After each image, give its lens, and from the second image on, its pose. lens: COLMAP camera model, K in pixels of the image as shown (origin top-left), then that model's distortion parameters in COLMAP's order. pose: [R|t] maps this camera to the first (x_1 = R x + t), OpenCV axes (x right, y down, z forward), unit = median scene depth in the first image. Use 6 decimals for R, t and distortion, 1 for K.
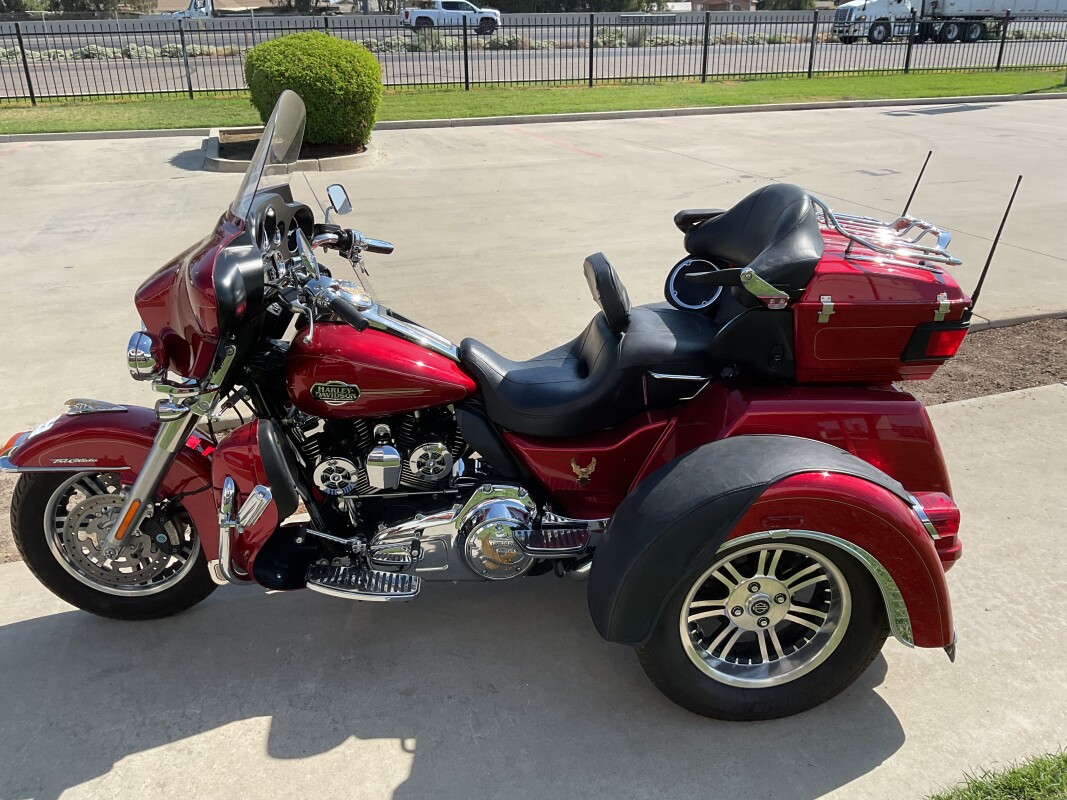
lens RADIAL K [[864.8, 0, 531.6], [0, 864.8, 436.8], [0, 0, 1]] dist [0.041907, -0.069014]
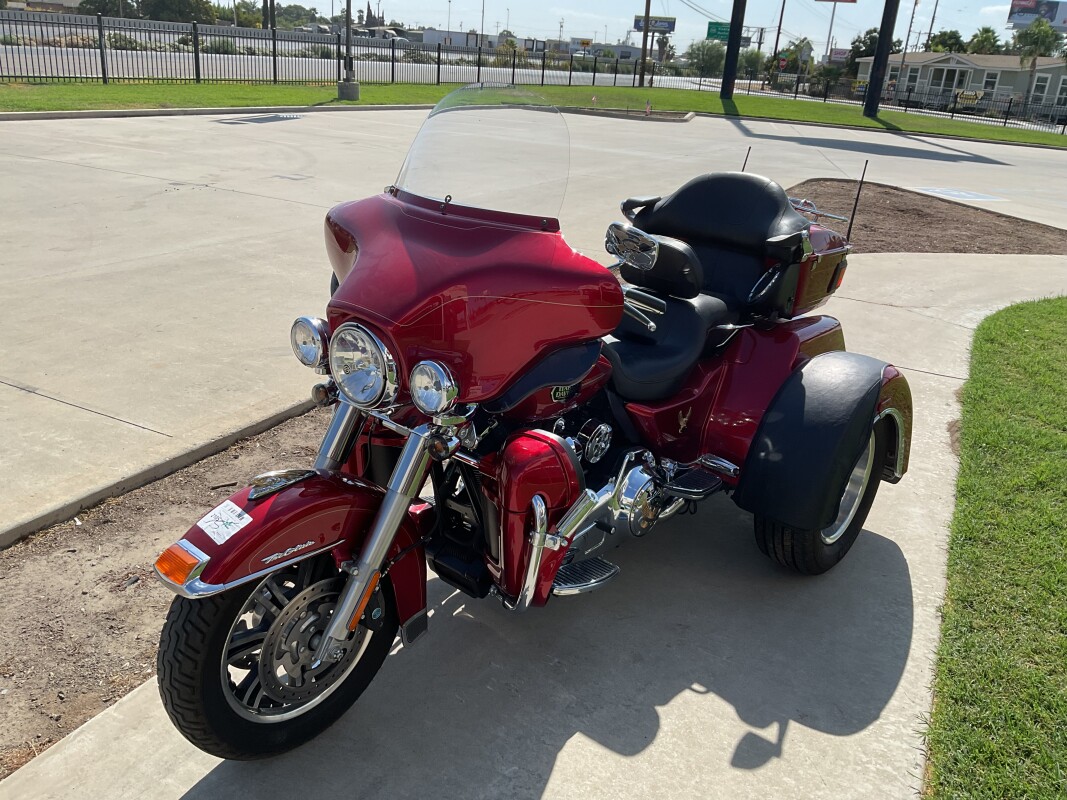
lens RADIAL K [[889.6, 0, 533.5], [0, 889.6, 400.0], [0, 0, 1]] dist [0.035748, -0.057099]
pose [[0.703886, -0.200223, 0.681510, -0.188602], [0.237563, 0.970557, 0.039780, -0.016371], [-0.669409, 0.133901, 0.730727, 0.055196]]
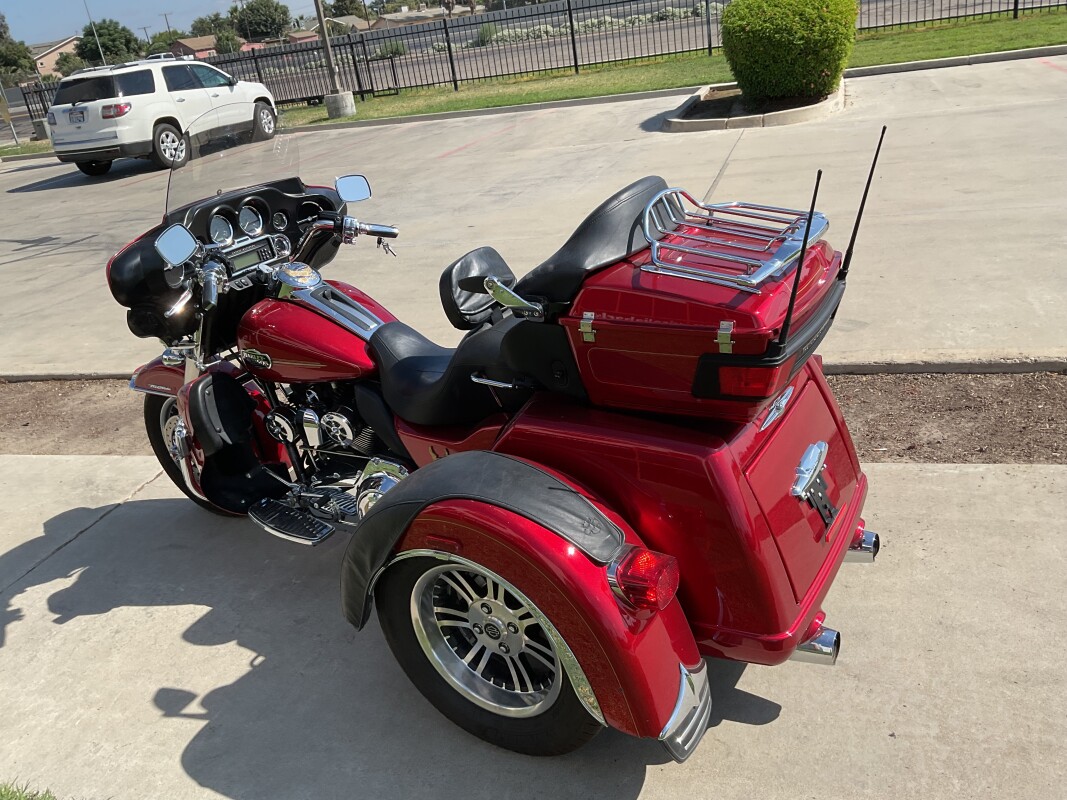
lens RADIAL K [[884.8, 0, 530.2], [0, 884.8, 408.0], [0, 0, 1]] dist [0.066210, -0.127743]
pose [[0.809325, 0.140366, -0.570342, 0.157731], [-0.128547, 0.989814, 0.061191, -0.021488], [0.573122, 0.023793, 0.819125, 0.040483]]
